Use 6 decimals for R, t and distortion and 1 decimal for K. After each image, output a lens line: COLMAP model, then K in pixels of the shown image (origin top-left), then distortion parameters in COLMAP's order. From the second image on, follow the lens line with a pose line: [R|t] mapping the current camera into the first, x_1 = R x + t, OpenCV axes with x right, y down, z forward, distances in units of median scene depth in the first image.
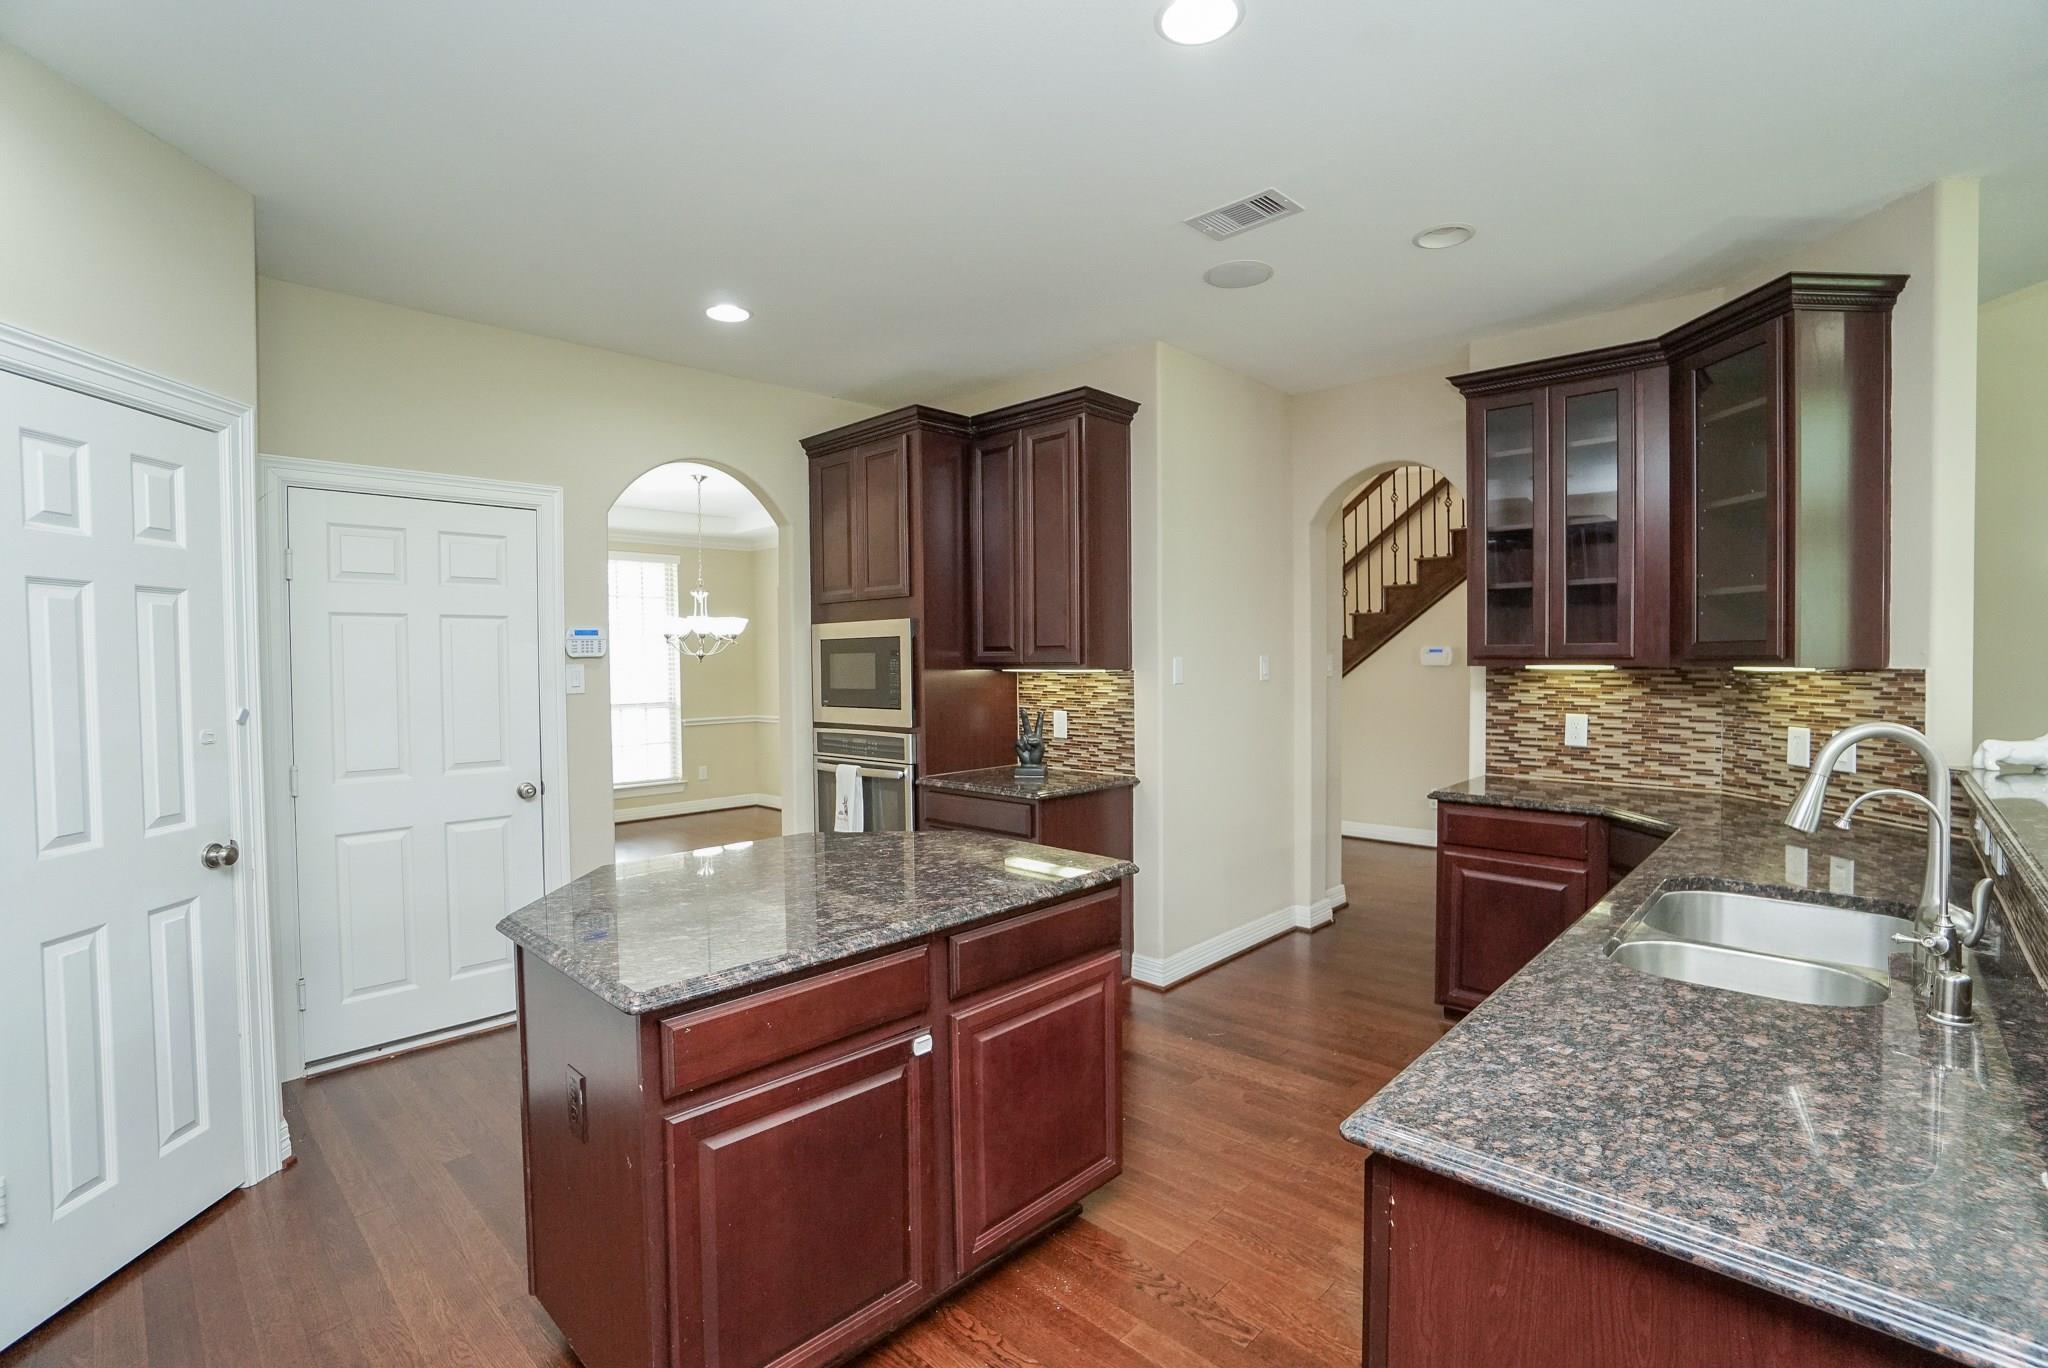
lens RADIAL K [[921.8, 0, 1038.1], [0, 921.8, 680.9], [0, 0, 1]] dist [-0.066724, 0.019126]
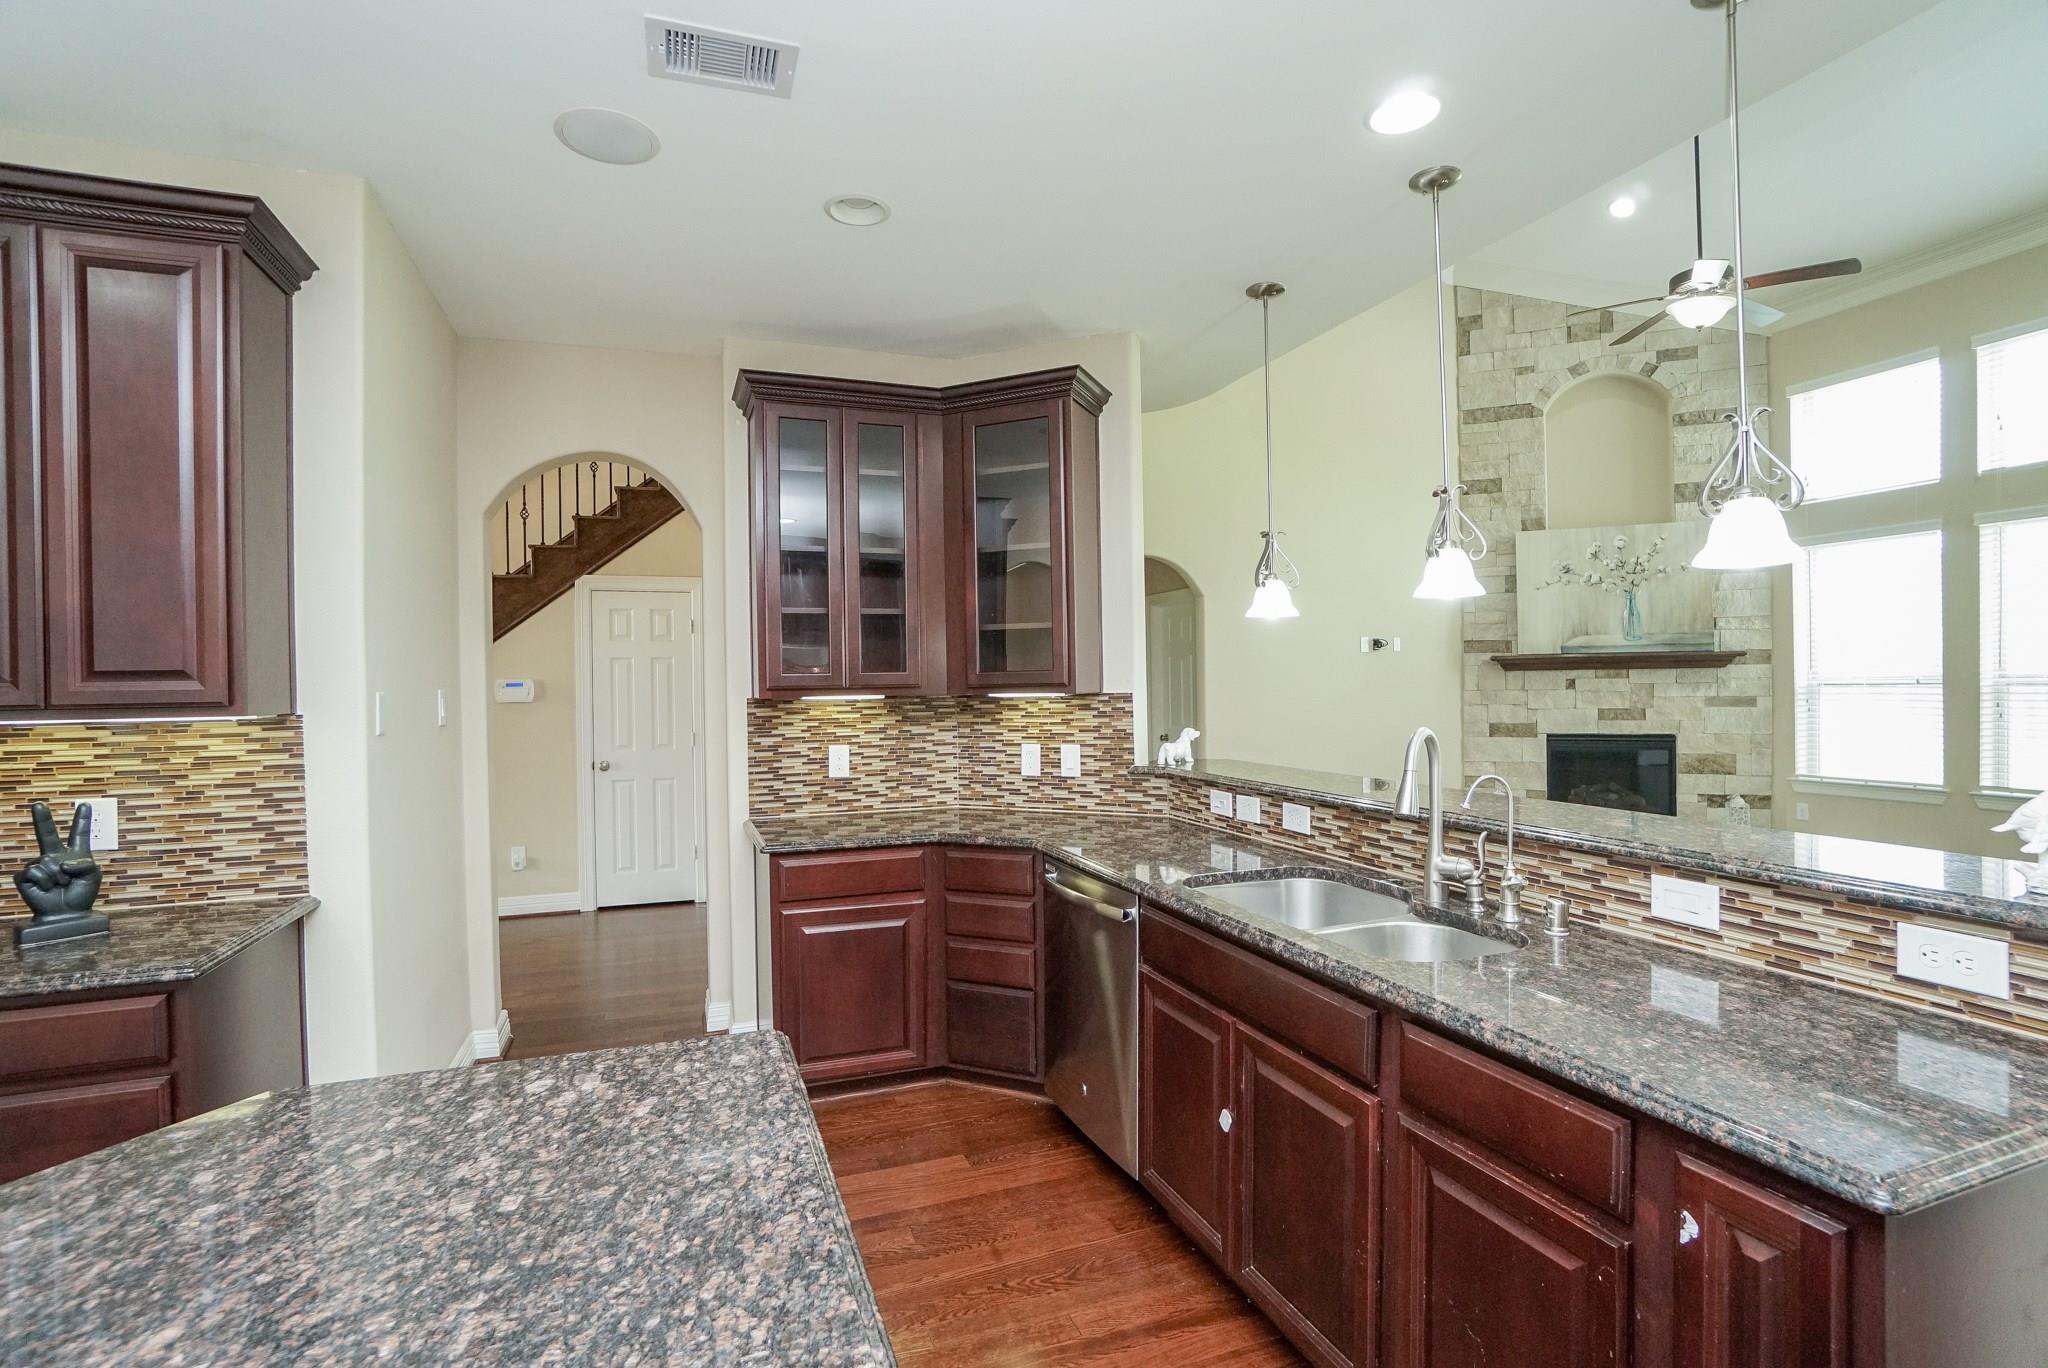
lens RADIAL K [[937.2, 0, 1024.0], [0, 937.2, 684.0], [0, 0, 1]] dist [-0.062297, 0.024156]
pose [[0.454457, -0.001567, 0.890767, -0.203366], [0.033963, 0.999302, -0.015570, -0.006482], [-0.890121, 0.037328, 0.454193, 0.327079]]
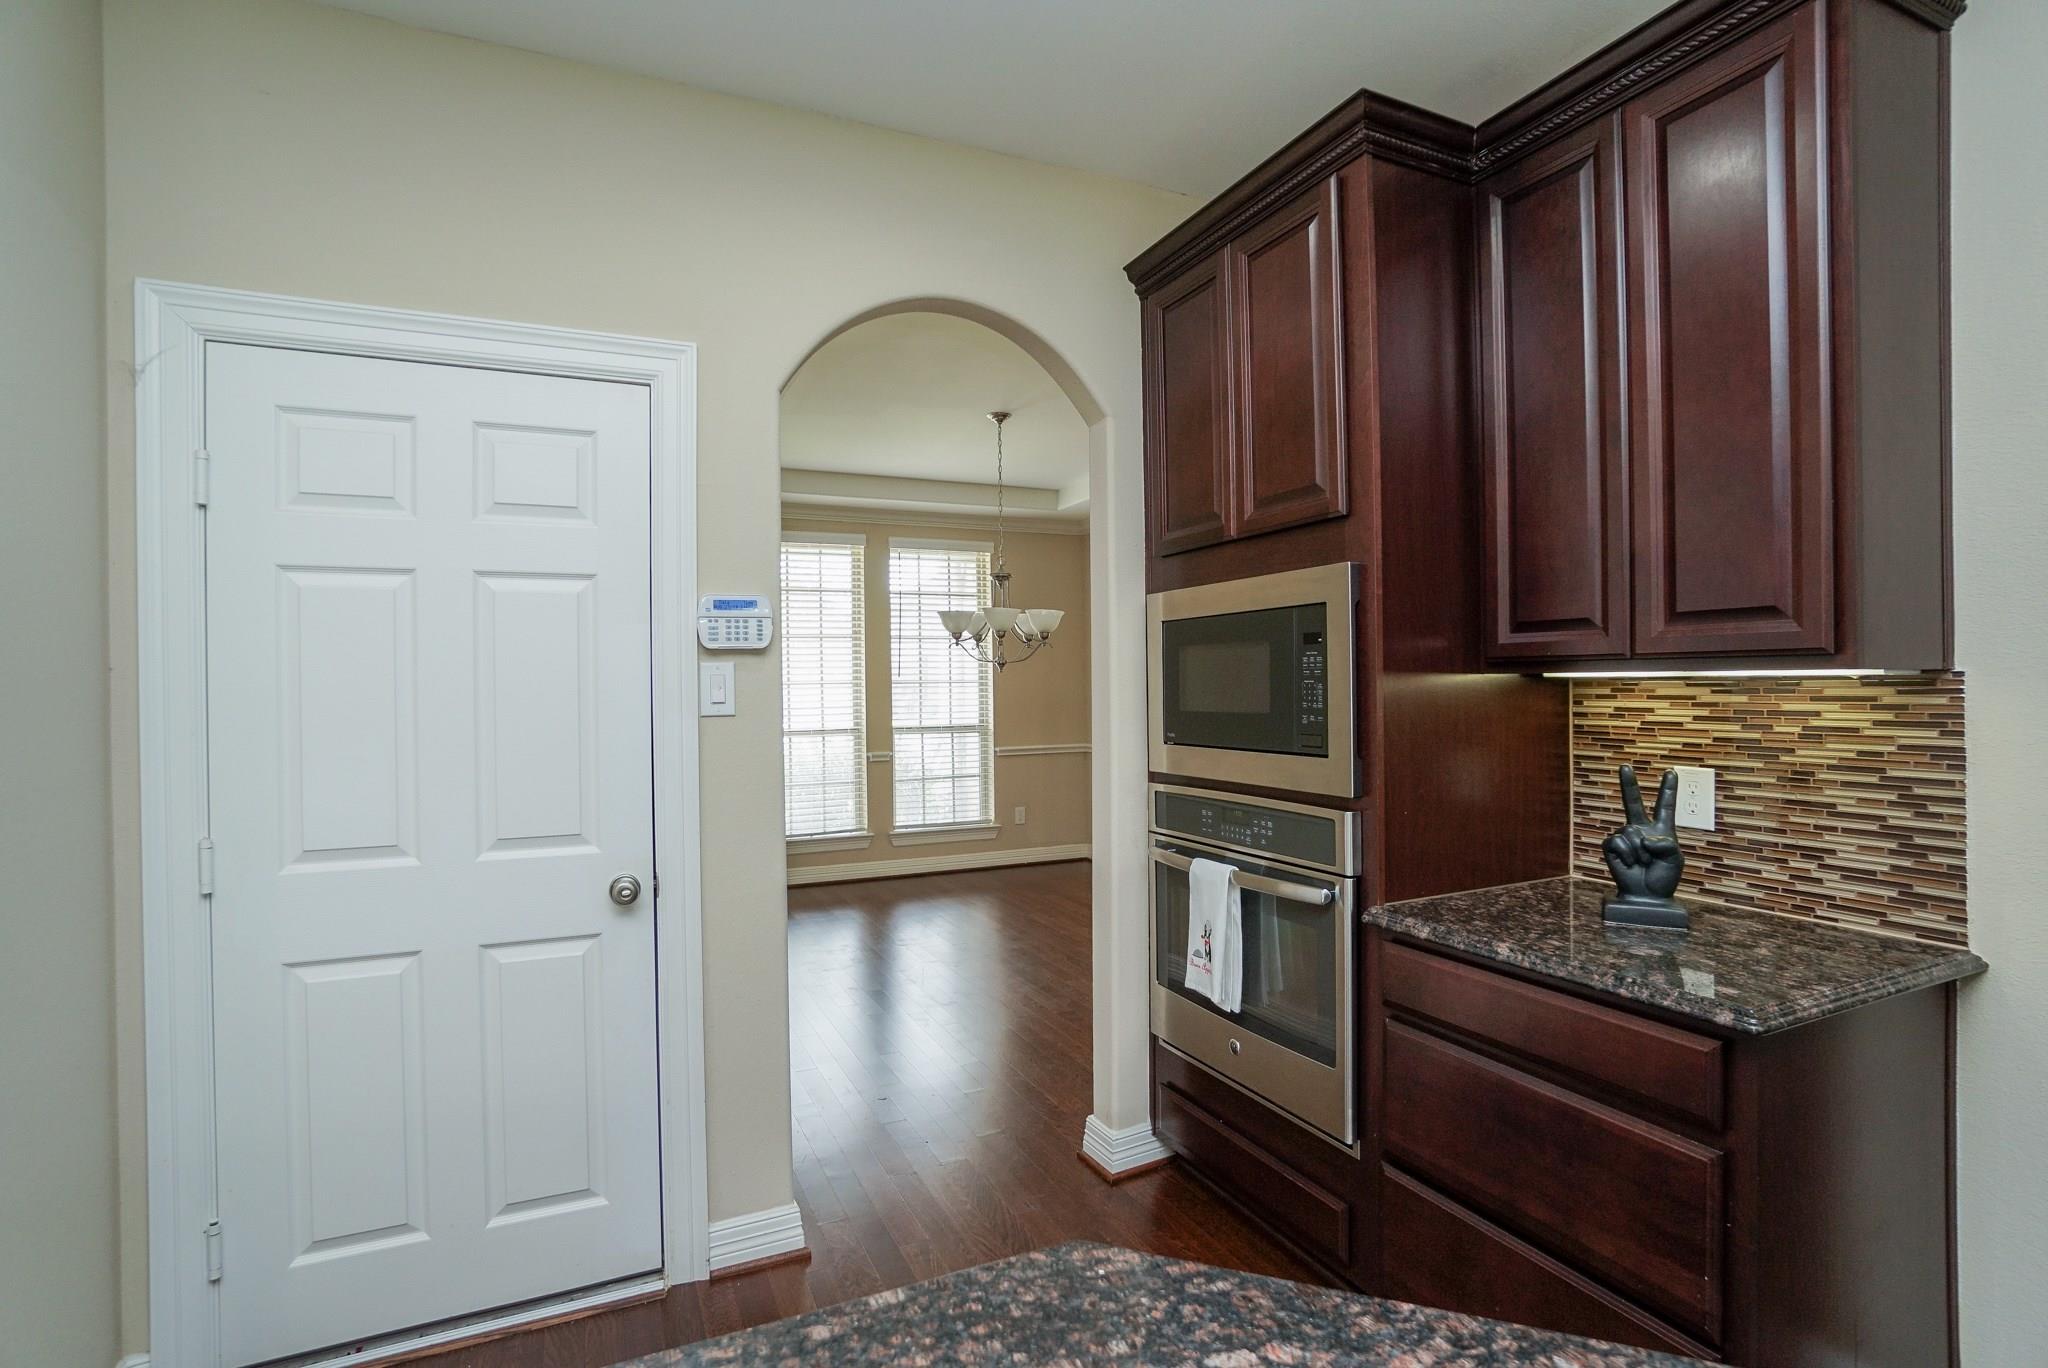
lens RADIAL K [[964.1, 0, 1001.8], [0, 964.1, 685.6], [0, 0, 1]] dist [-0.054028, 0.020659]
pose [[0.917896, 0.000808, -0.396820, -0.108847], [-0.007750, 0.999844, -0.015890, 0.003516], [0.396745, 0.017661, 0.917759, 0.487887]]
